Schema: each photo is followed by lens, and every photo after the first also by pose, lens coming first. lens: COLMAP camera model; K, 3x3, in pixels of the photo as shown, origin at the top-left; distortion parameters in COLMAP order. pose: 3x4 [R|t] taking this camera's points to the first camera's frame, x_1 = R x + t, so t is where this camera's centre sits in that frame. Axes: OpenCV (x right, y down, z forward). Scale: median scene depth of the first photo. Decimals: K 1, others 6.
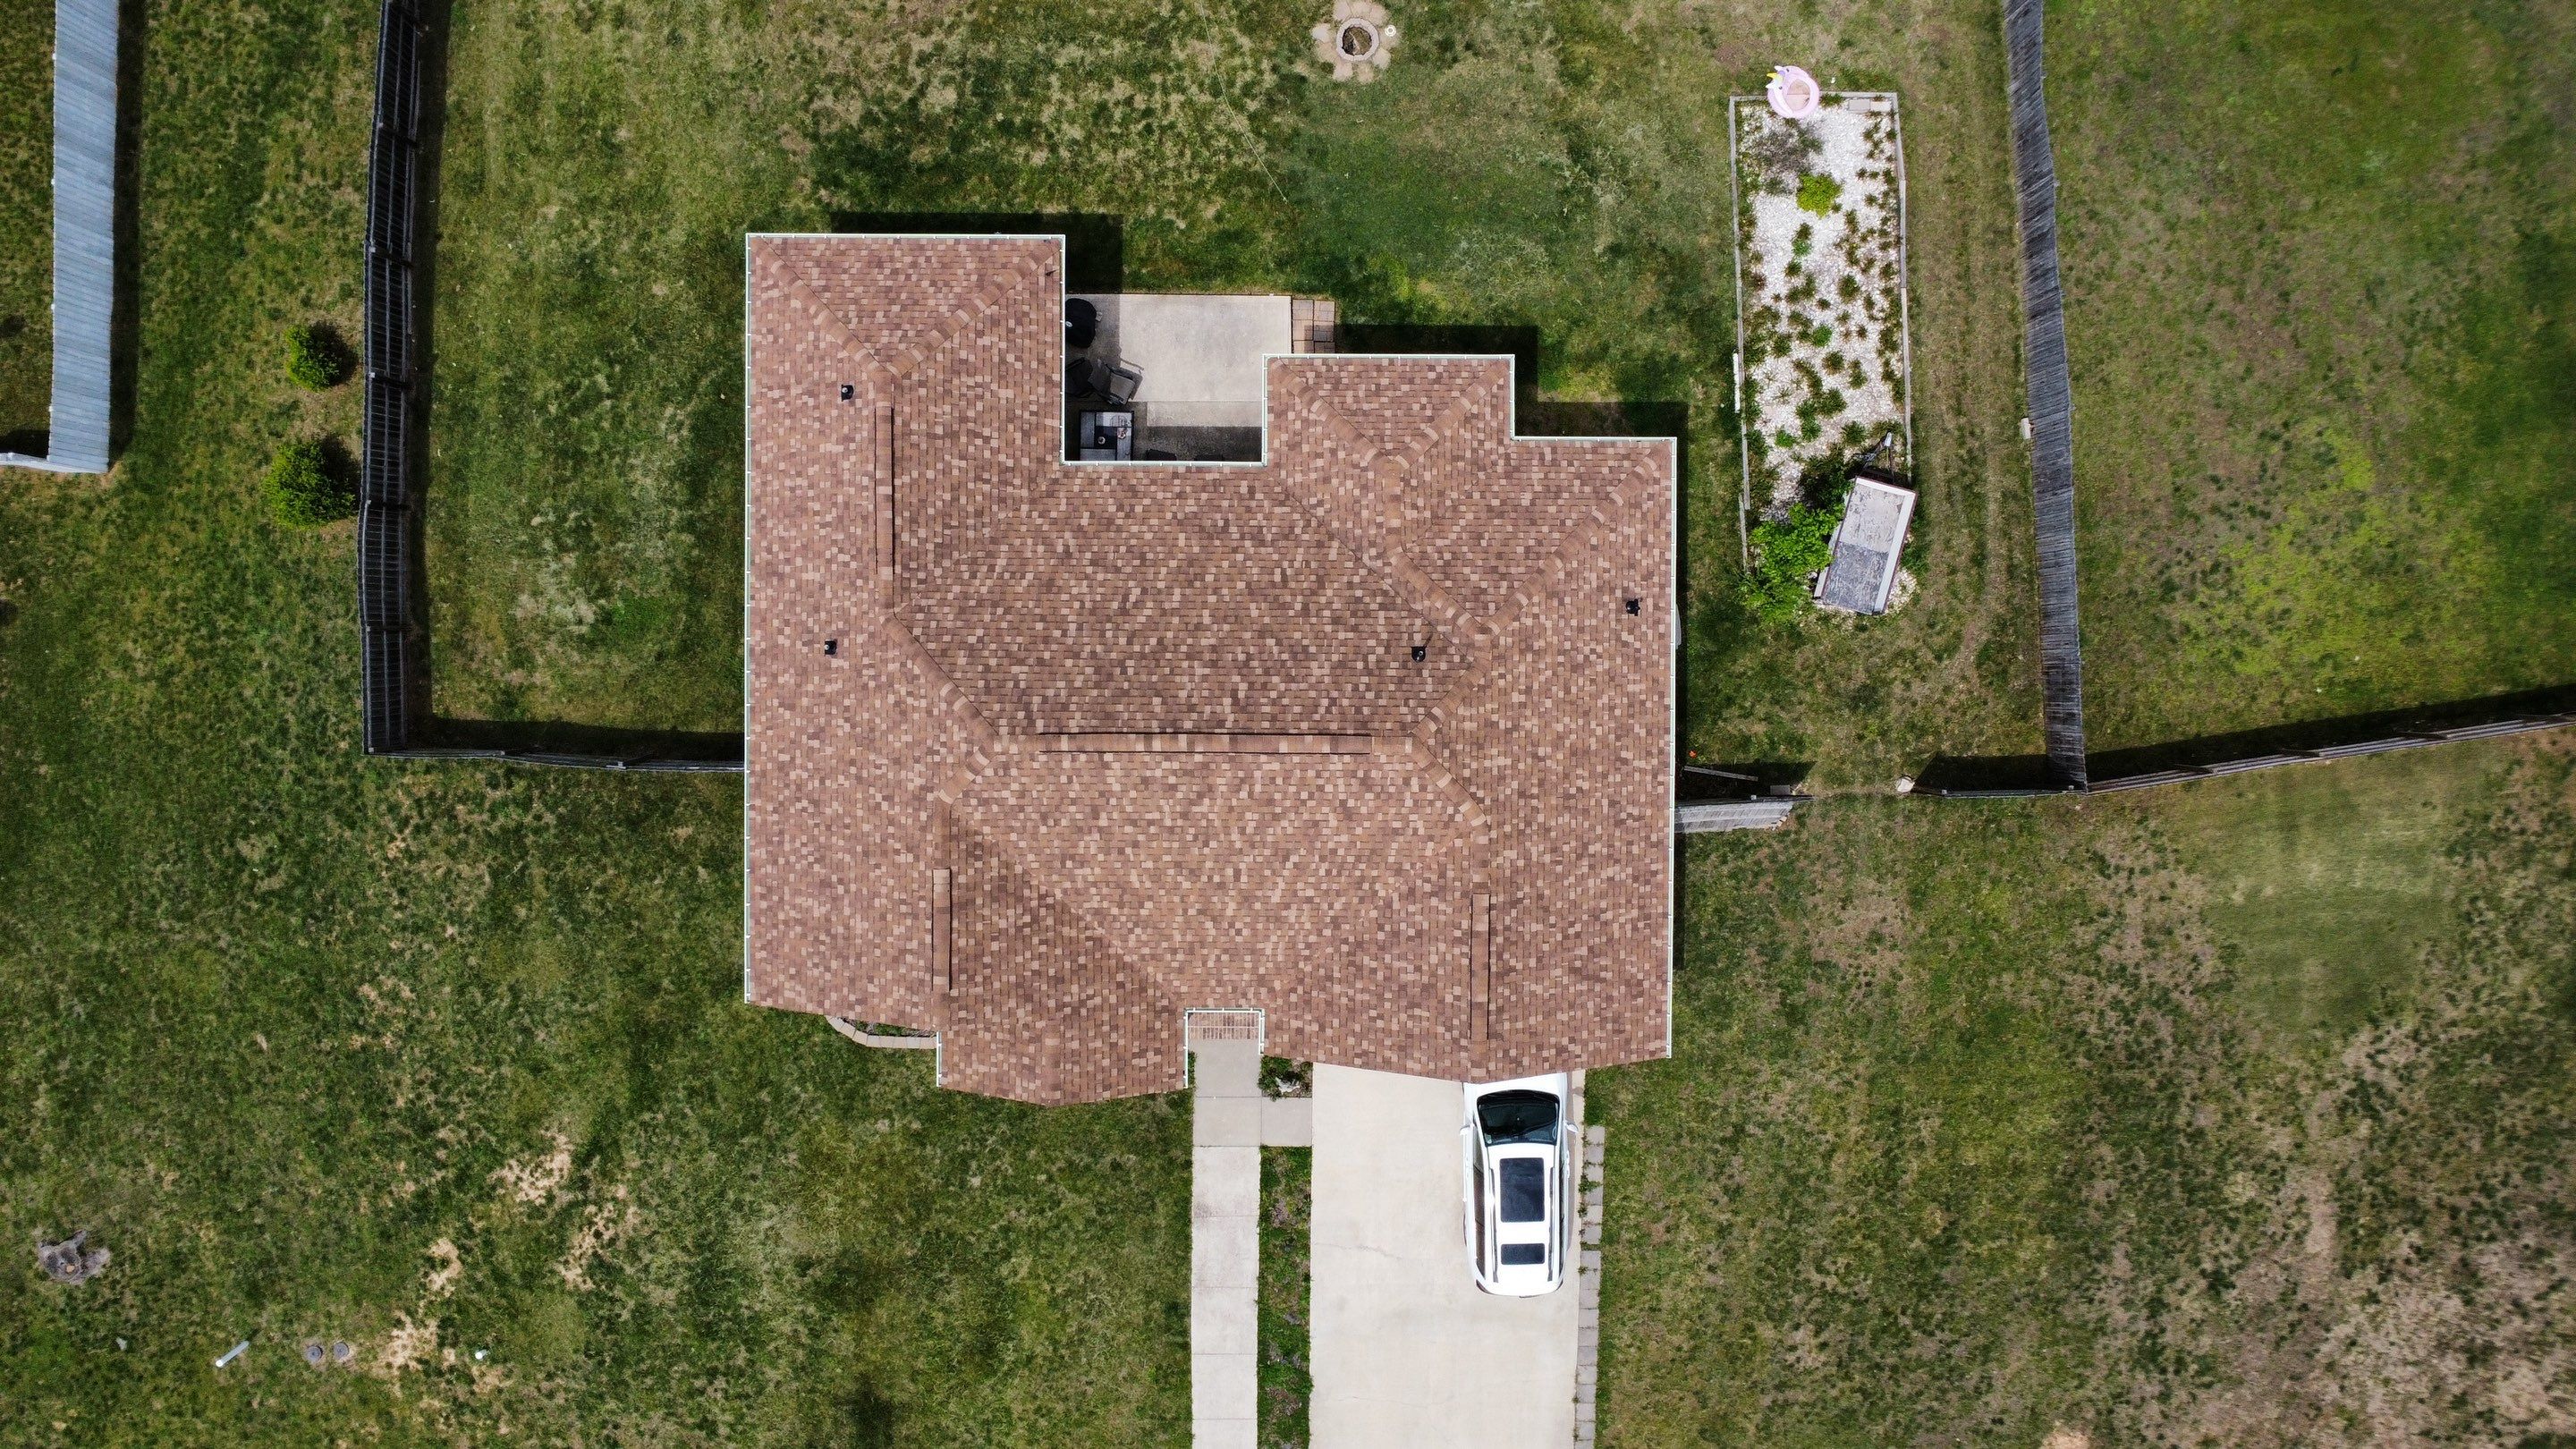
lens RADIAL K [[1978.2, 0, 1298.0], [0, 1978.2, 724.0], [0, 0, 1]] dist [-0.032700, 0.001993]
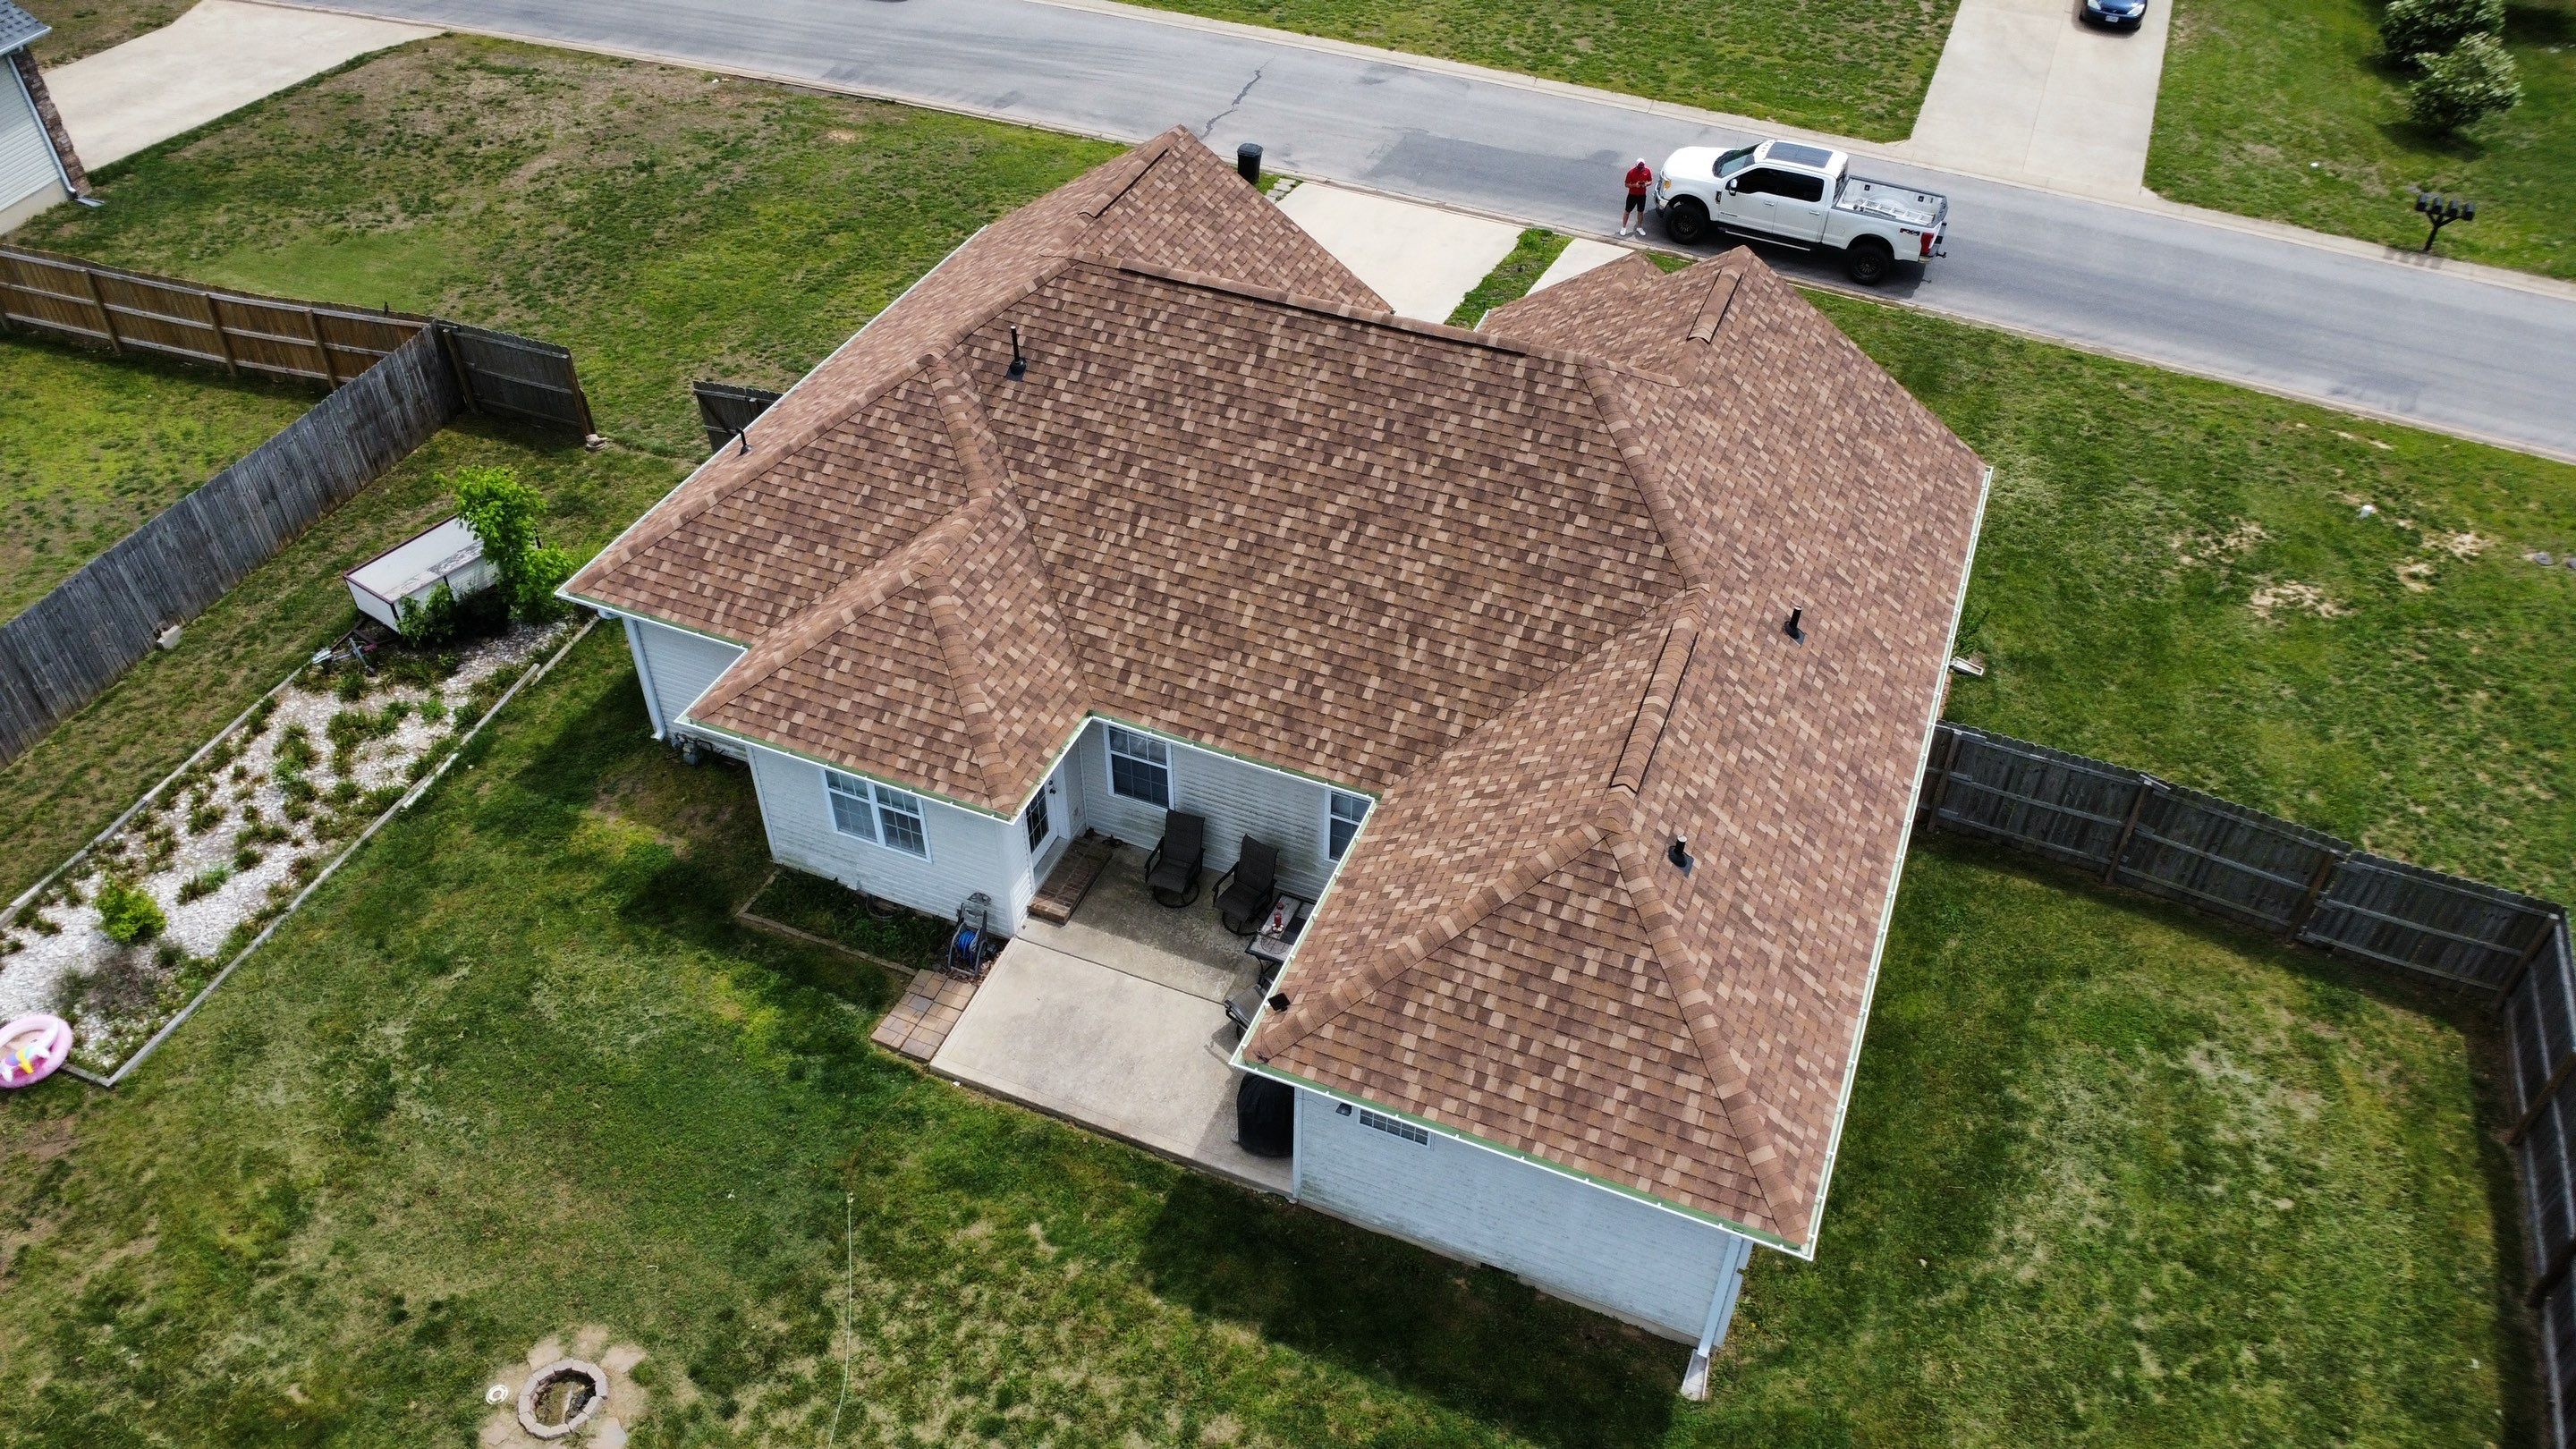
lens RADIAL K [[1978.2, 0, 1298.0], [0, 1978.2, 724.0], [0, 0, 1]] dist [-0.032700, 0.001993]
pose [[-0.927048, -0.239611, 0.288388, -0.255229], [0.374936, -0.588000, 0.716714, -0.543574], [-0.002160, 0.772556, 0.634943, 0.546001]]
